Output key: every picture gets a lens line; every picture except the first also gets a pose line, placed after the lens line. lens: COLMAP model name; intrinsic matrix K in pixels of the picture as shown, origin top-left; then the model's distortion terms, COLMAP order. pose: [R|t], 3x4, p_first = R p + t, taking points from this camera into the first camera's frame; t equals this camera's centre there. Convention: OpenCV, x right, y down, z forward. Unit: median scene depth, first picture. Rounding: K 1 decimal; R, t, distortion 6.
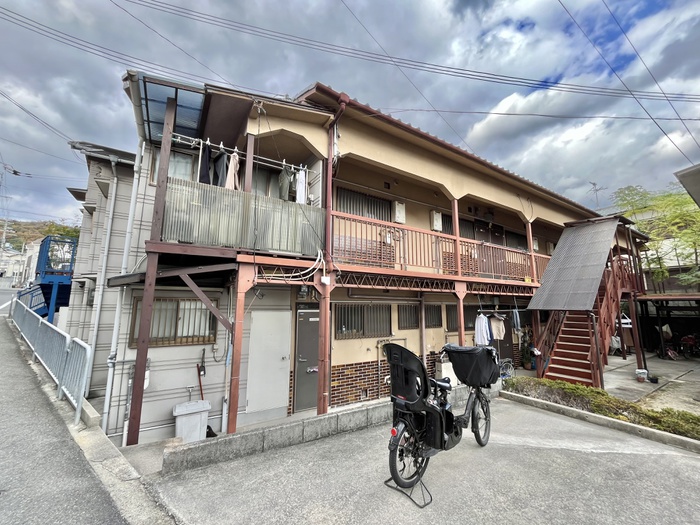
lens RADIAL K [[282.5, 0, 349.1], [0, 282.5, 261.9], [0, 0, 1]] dist [-0.003097, -0.000017]
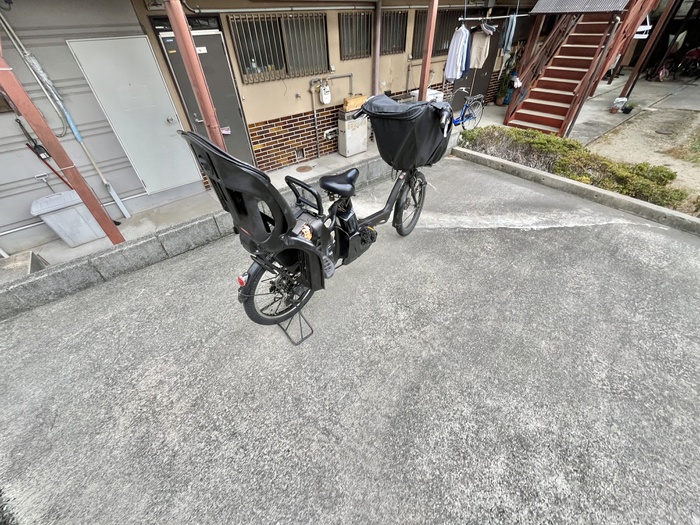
lens RADIAL K [[282.5, 0, 349.1], [0, 282.5, 261.9], [0, 0, 1]] dist [-0.003097, -0.000017]
pose [[0.992948, -0.102285, 0.059928, 0.113257], [0.020869, 0.648437, 0.760982, 0.037290], [-0.116697, -0.754366, 0.645999, 0.193546]]
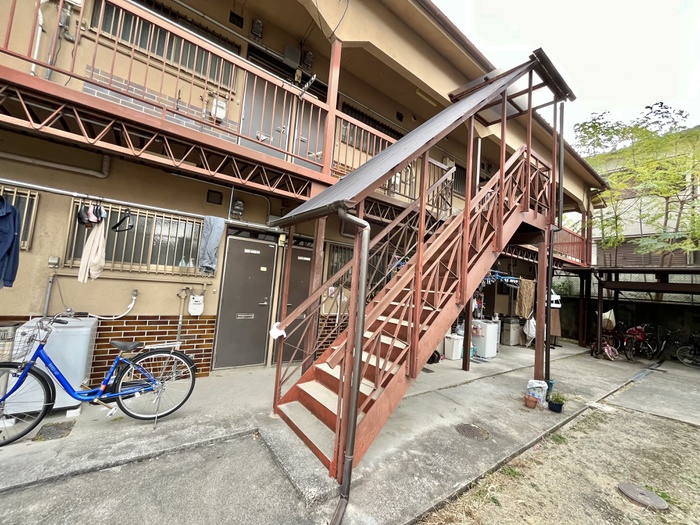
lens RADIAL K [[282.5, 0, 349.1], [0, 282.5, 261.9], [0, 0, 1]] dist [-0.003097, -0.000017]
pose [[0.994495, 0.081403, 0.065986, 0.875707], [-0.086606, 0.993005, 0.080255, 0.216293], [-0.058991, -0.085528, 0.994588, 0.722800]]
